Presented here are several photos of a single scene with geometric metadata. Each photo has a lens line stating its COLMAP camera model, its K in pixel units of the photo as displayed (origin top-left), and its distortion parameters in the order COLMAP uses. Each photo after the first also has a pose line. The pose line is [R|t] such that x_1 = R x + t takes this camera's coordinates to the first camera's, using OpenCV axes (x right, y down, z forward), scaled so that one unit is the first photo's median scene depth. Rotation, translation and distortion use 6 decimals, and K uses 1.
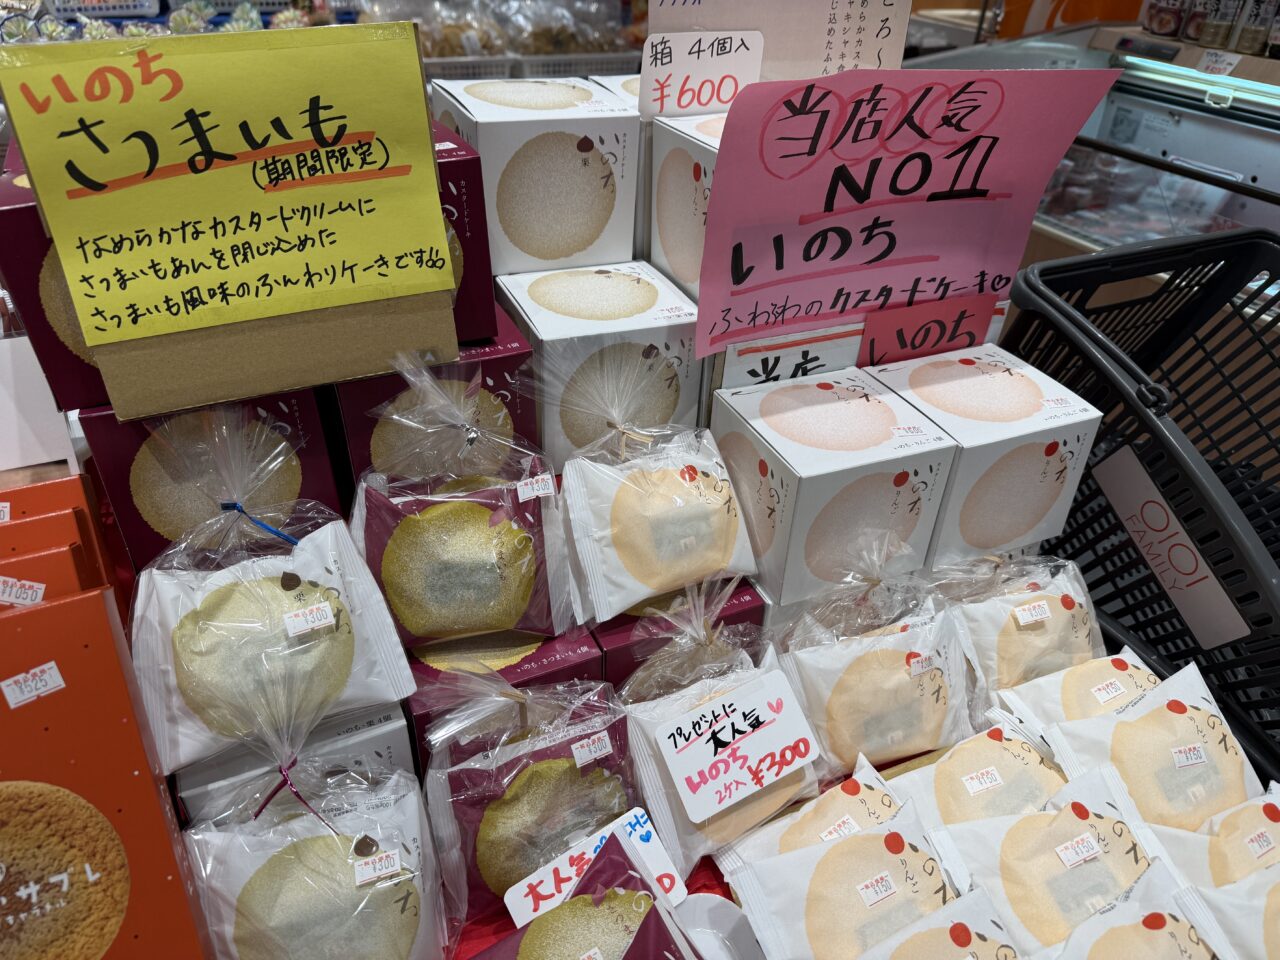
lens RADIAL K [[909.5, 0, 641.2], [0, 909.5, 482.2], [0, 0, 1]] dist [-0.006832, -0.001479]
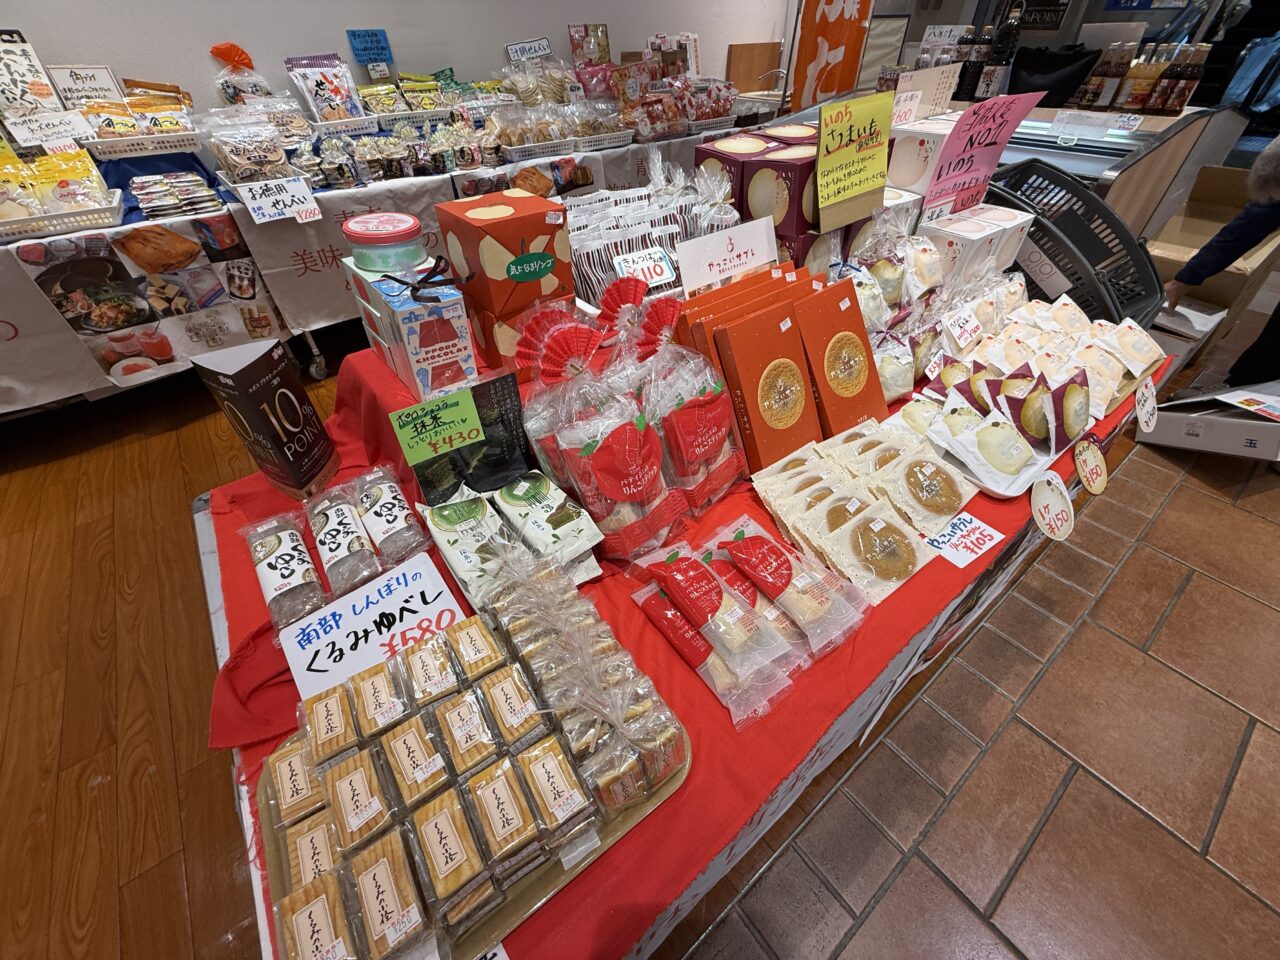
lens RADIAL K [[513.1, 0, 634.9], [0, 513.1, 477.6], [0, 0, 1]] dist [-0.000764, 0.000103]
pose [[0.968123, -0.201358, 0.148973, -1.340904], [0.177950, 0.971488, 0.156668, 0.296213], [-0.176272, -0.125164, 0.976351, -0.617252]]
